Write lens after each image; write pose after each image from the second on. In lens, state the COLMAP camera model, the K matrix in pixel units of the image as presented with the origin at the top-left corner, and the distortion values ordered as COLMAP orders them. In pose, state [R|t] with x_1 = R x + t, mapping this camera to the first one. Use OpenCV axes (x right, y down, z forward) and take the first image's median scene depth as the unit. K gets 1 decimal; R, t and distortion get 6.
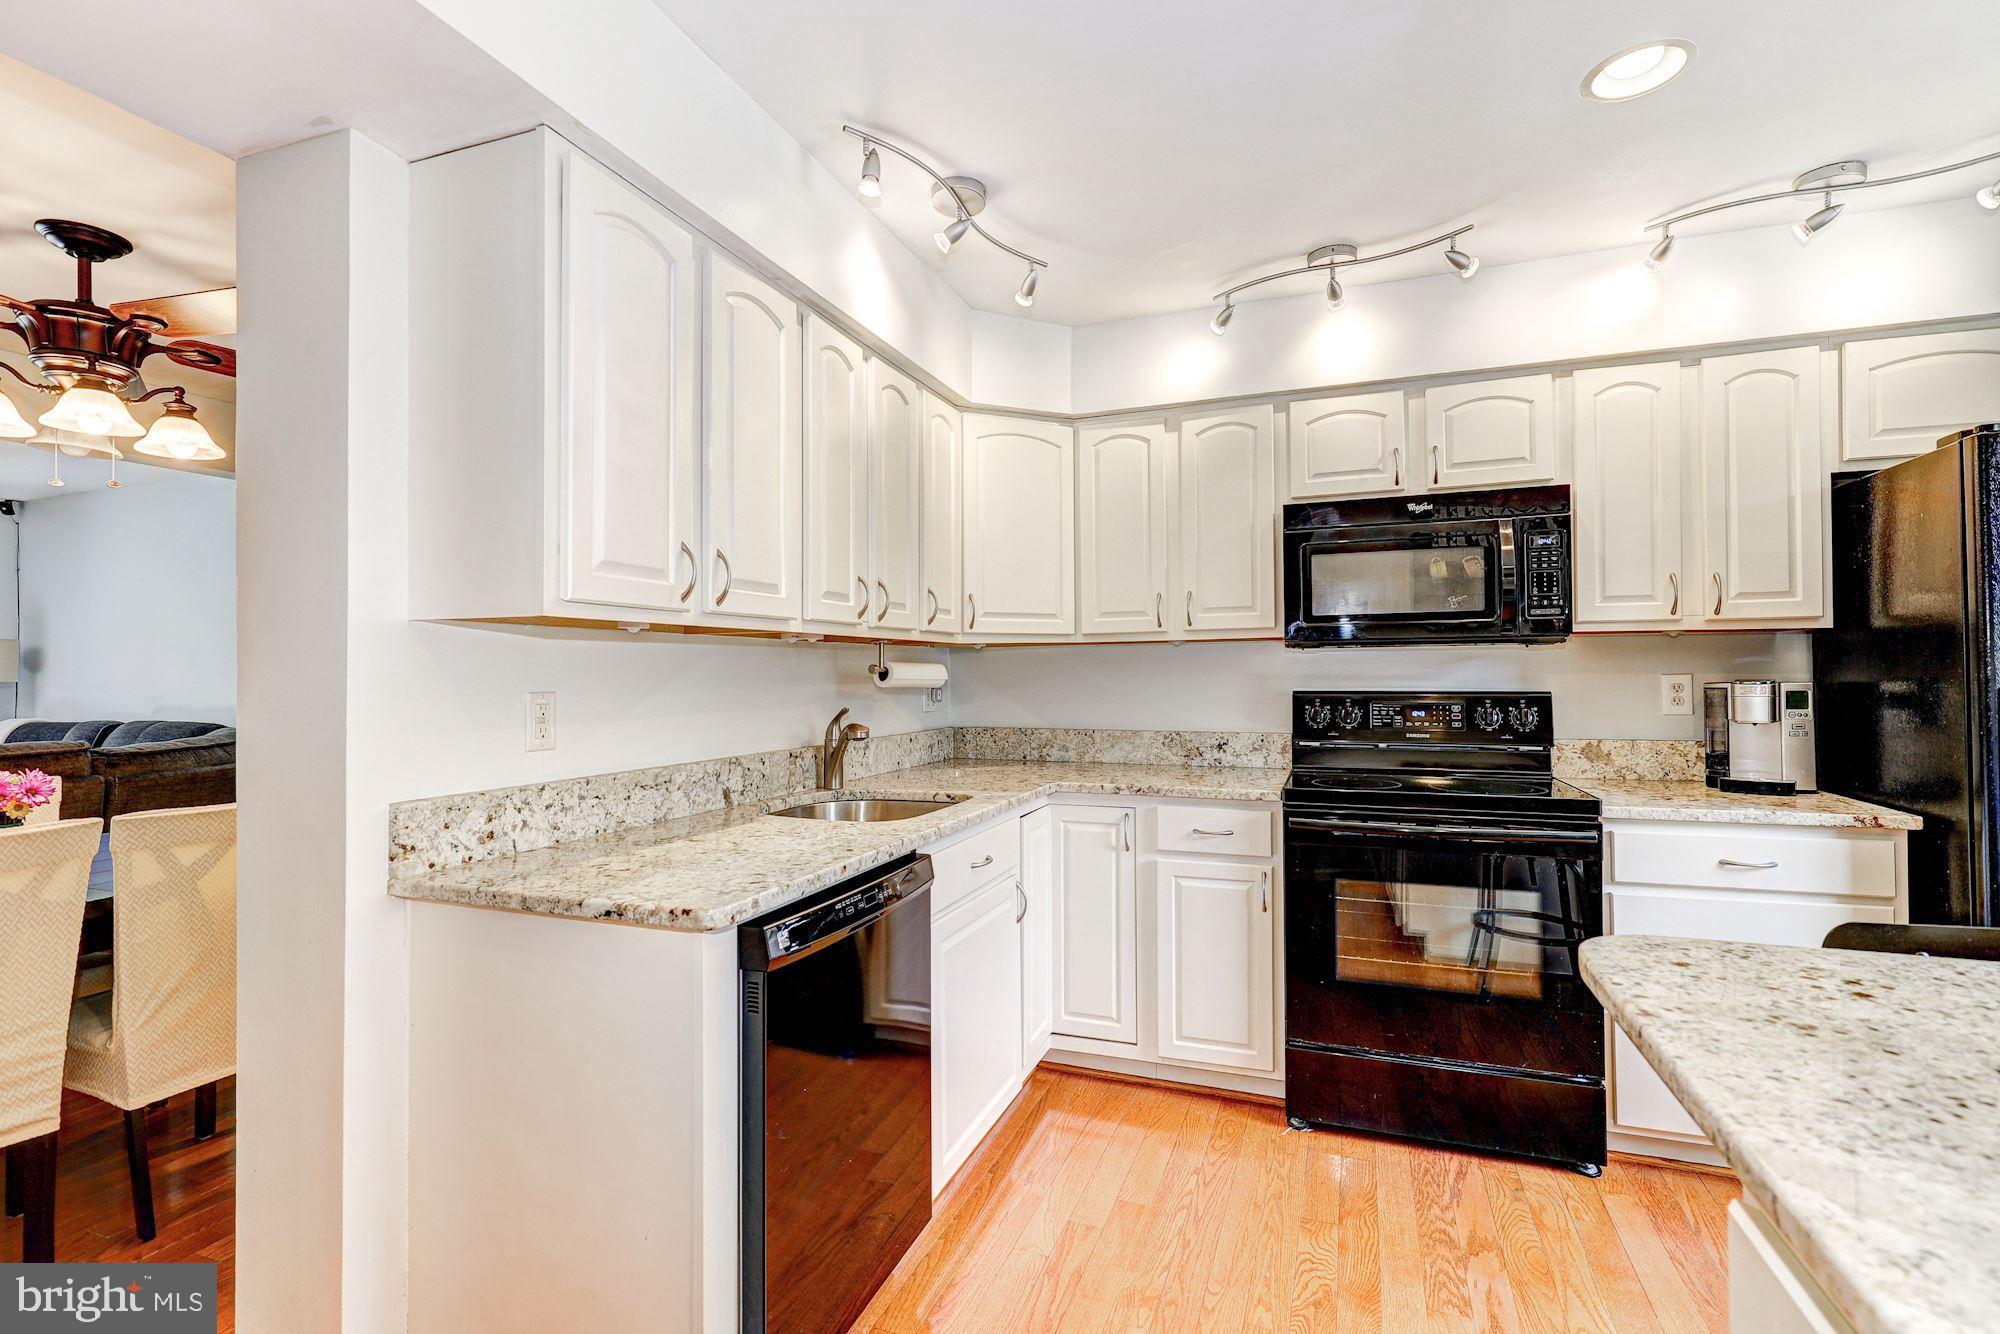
lens RADIAL K [[900.1, 0, 1007.7], [0, 900.1, 664.8], [0, 0, 1]] dist [0.000146, 0.000683]
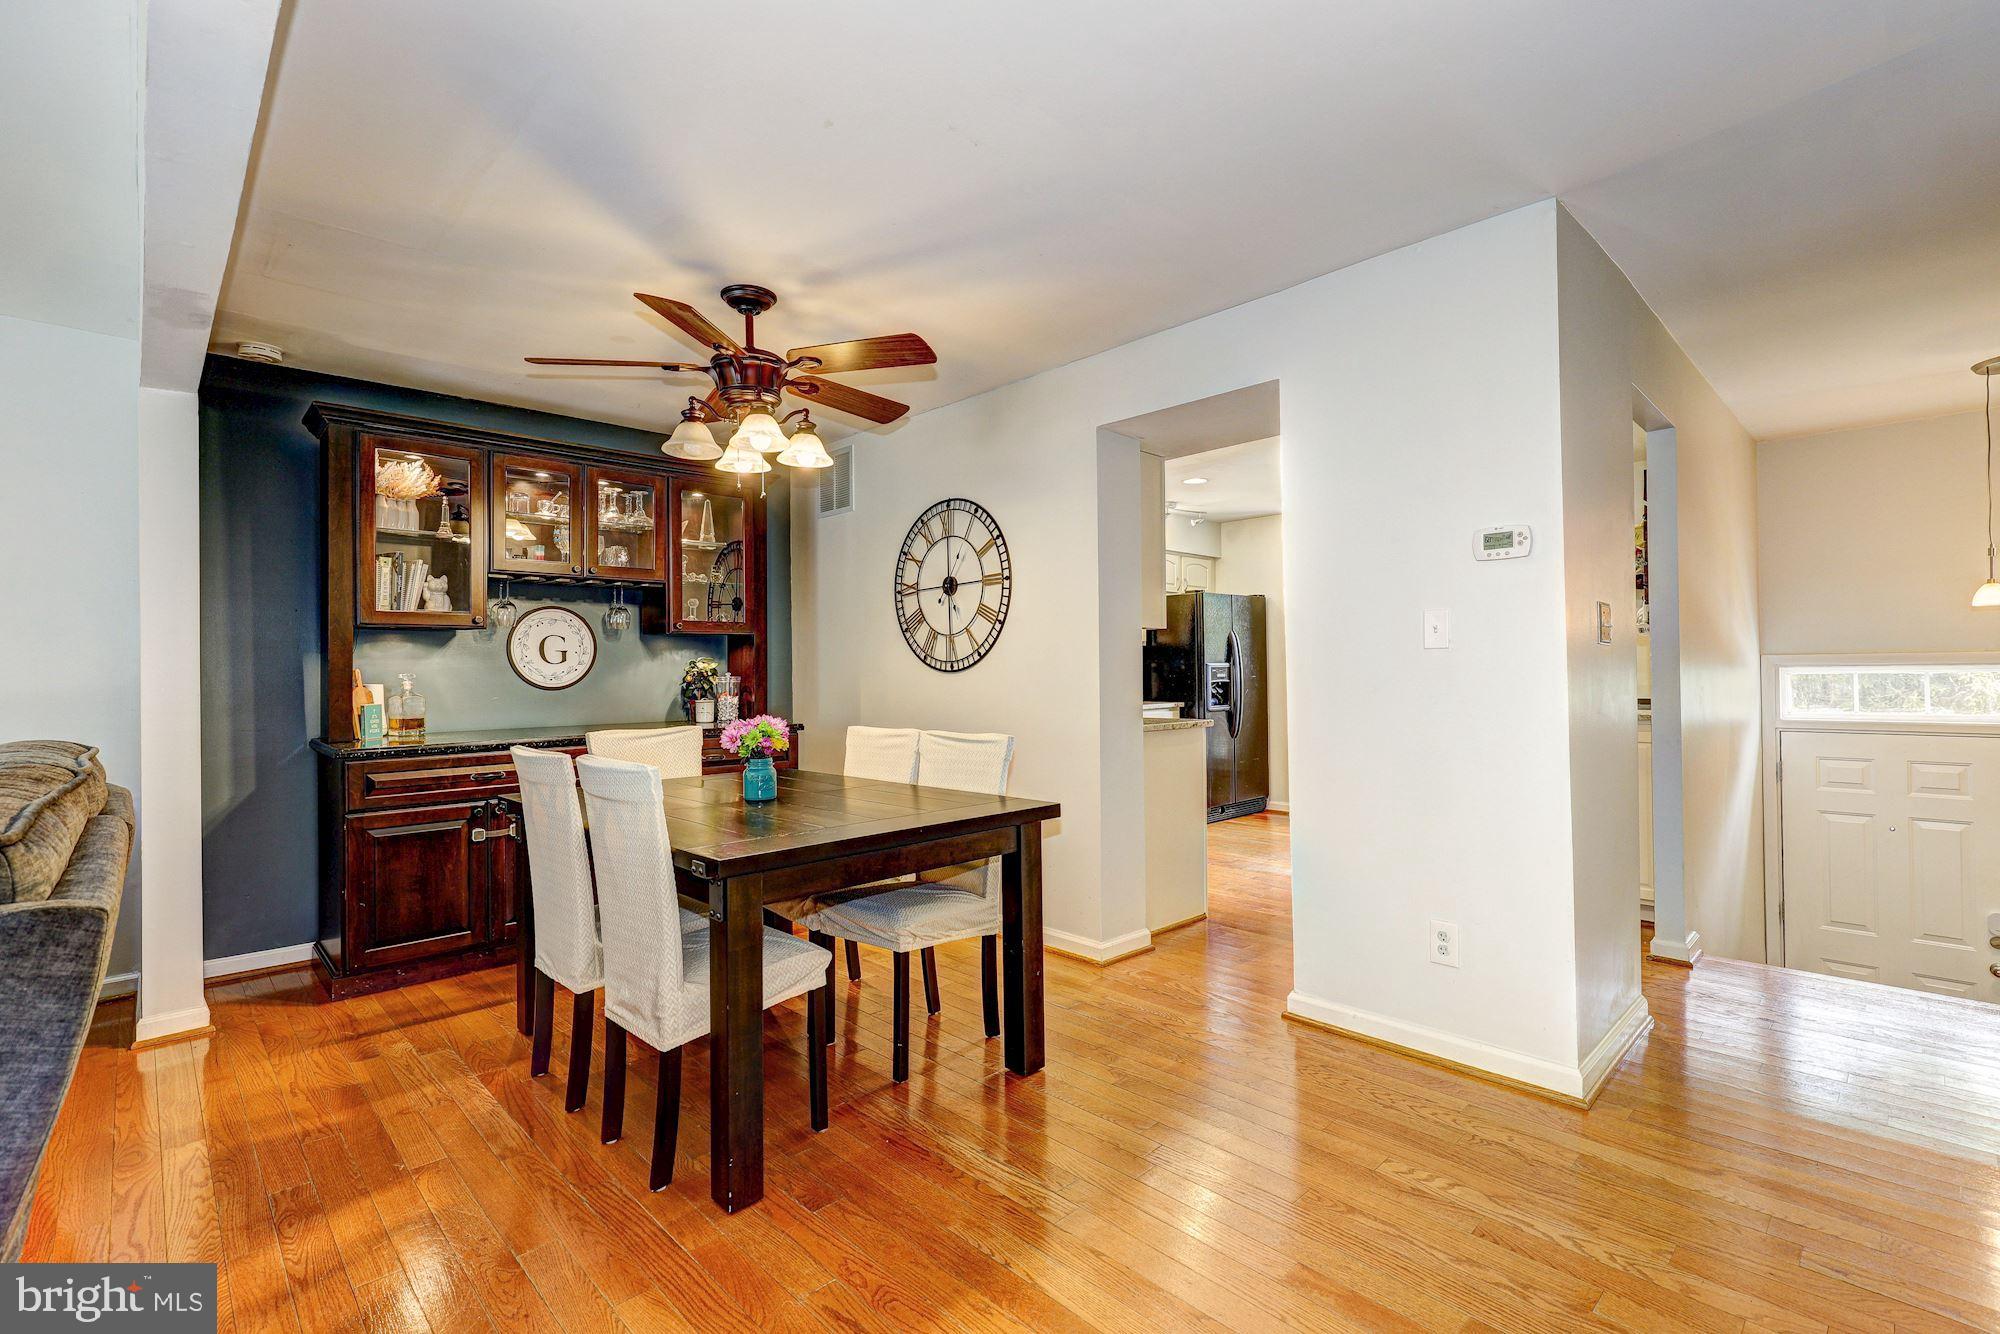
lens RADIAL K [[900.1, 0, 1007.1], [0, 900.1, 666.2], [0, 0, 1]] dist [0.000146, 0.000683]
pose [[0.433378, 0.012456, 0.901126, -1.868174], [-0.001437, 0.999913, -0.013130, 0.064503], [-0.901211, 0.004396, 0.433358, 0.116891]]
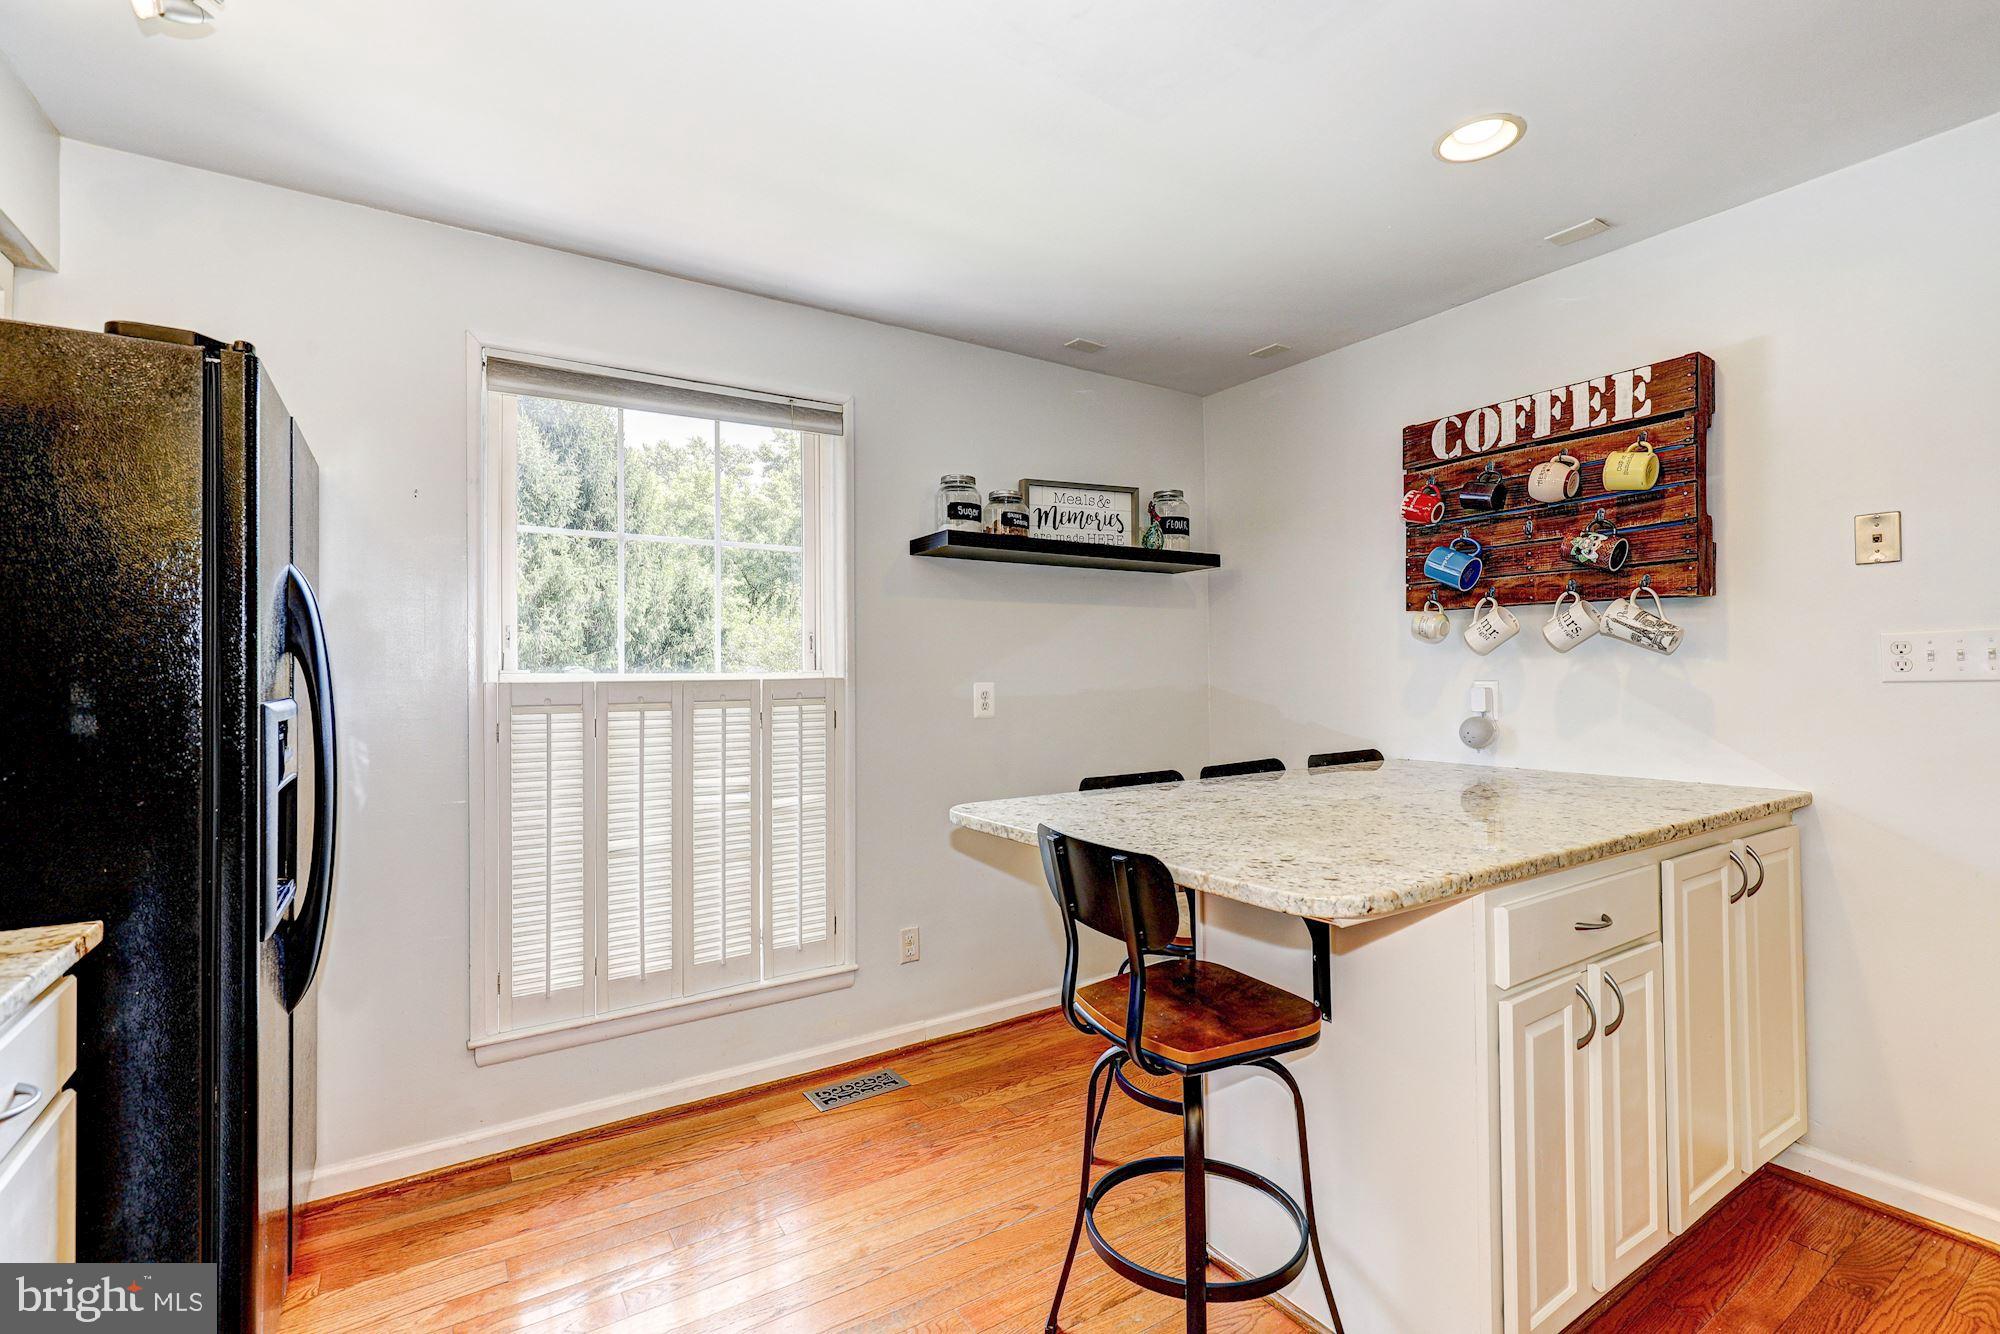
lens RADIAL K [[900.1, 0, 1008.6], [0, 900.1, 666.8], [0, 0, 1]] dist [0.000146, 0.000683]
pose [[-0.805551, 0.019651, 0.592201, 0.123157], [0.008958, 0.999740, -0.020989, 0.010722], [-0.592459, -0.011602, -0.805517, 0.923867]]
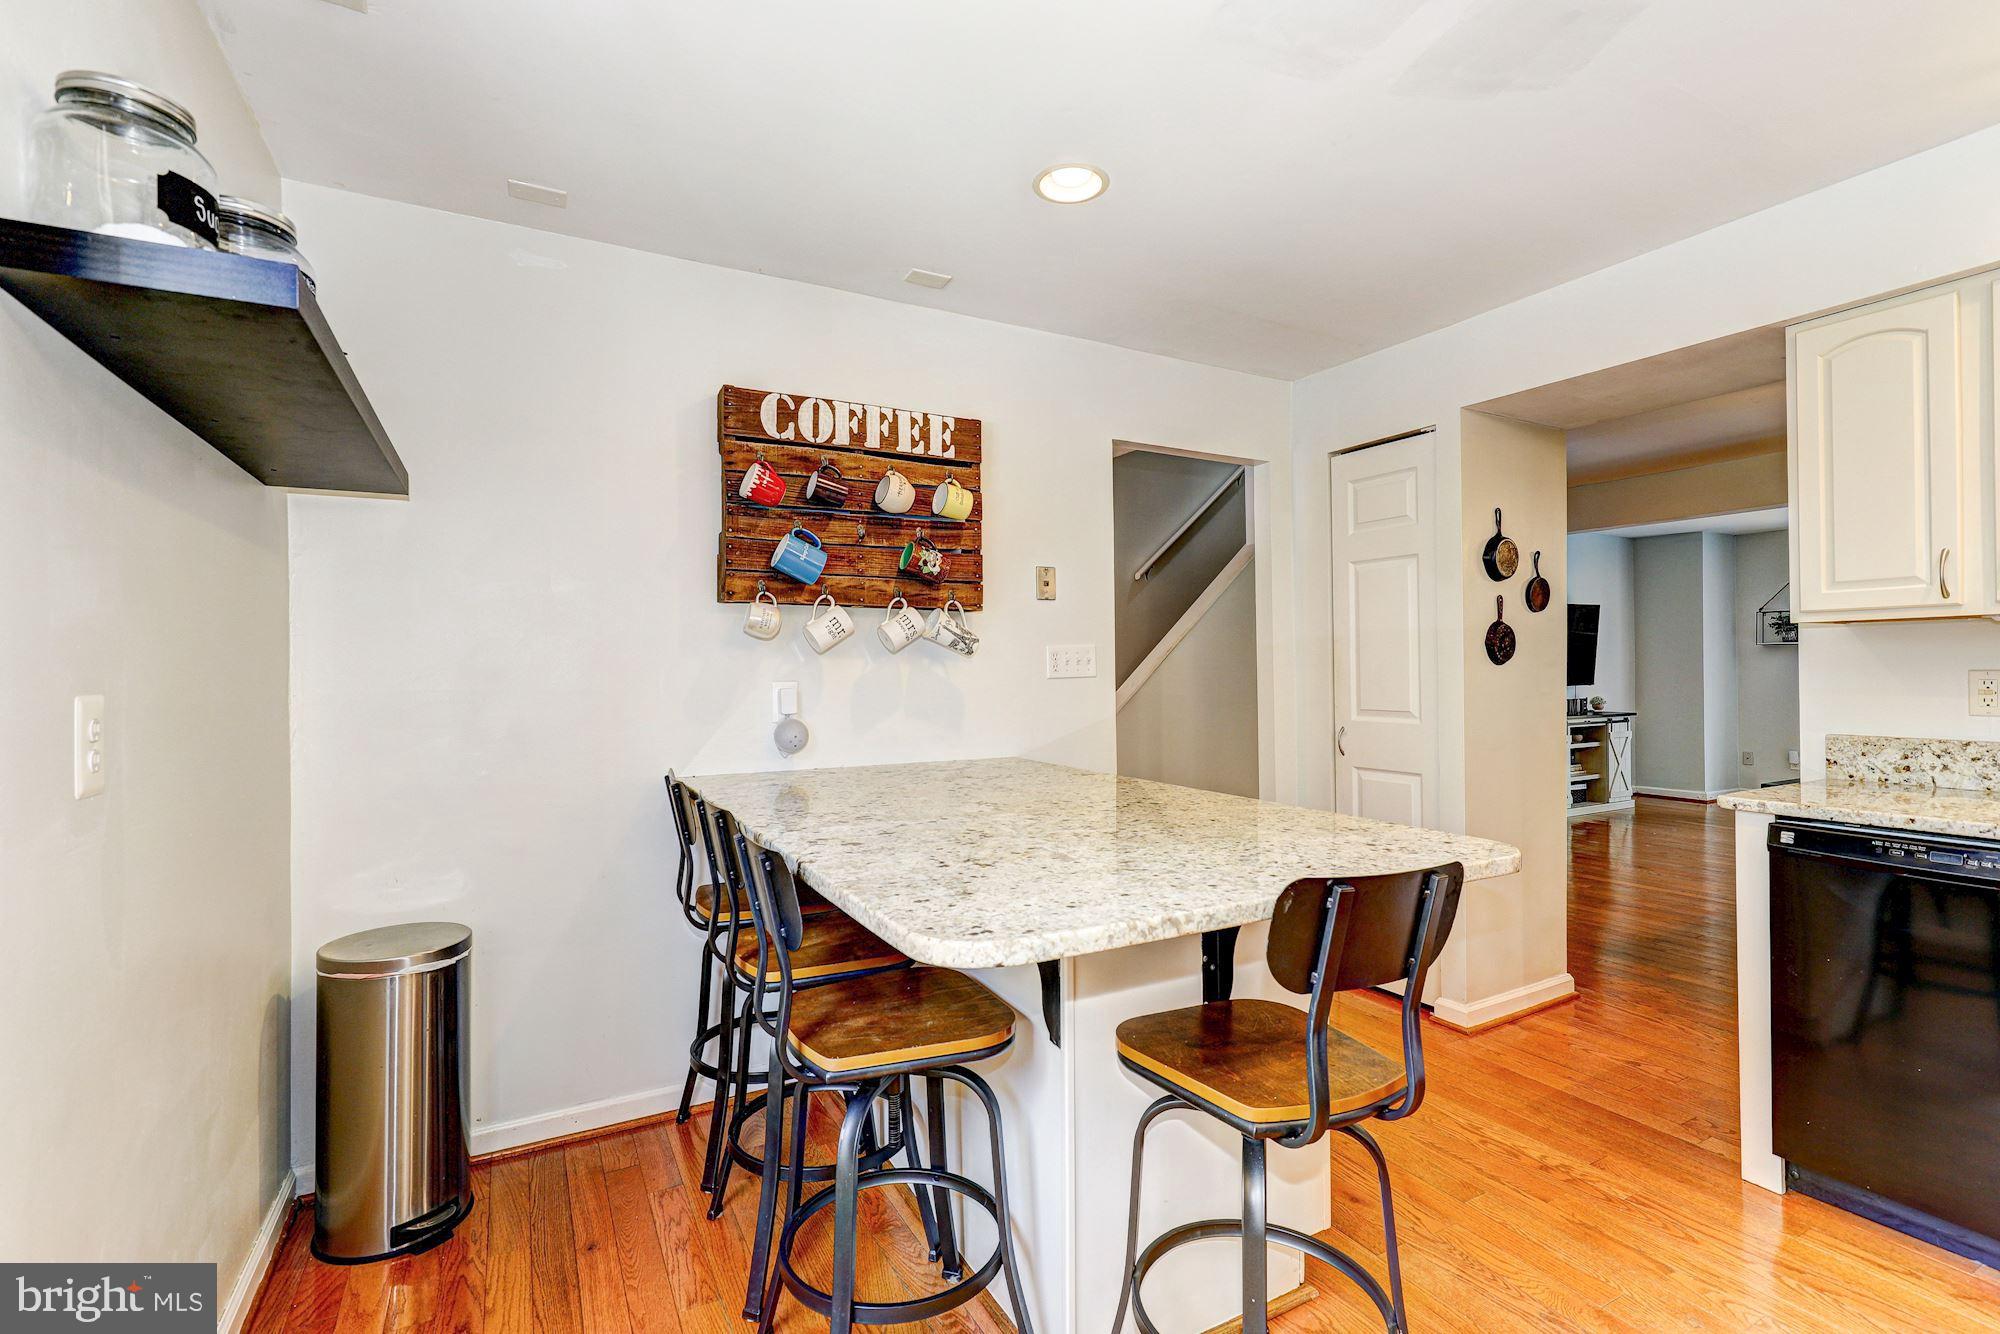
lens RADIAL K [[900.1, 0, 1003.0], [0, 900.1, 659.8], [0, 0, 1]] dist [0.000146, 0.000683]
pose [[-0.656356, 0.004307, -0.754439, 0.952657], [0.020142, 0.999727, -0.011816, 0.001791], [0.754182, -0.022951, -0.656264, 0.556409]]
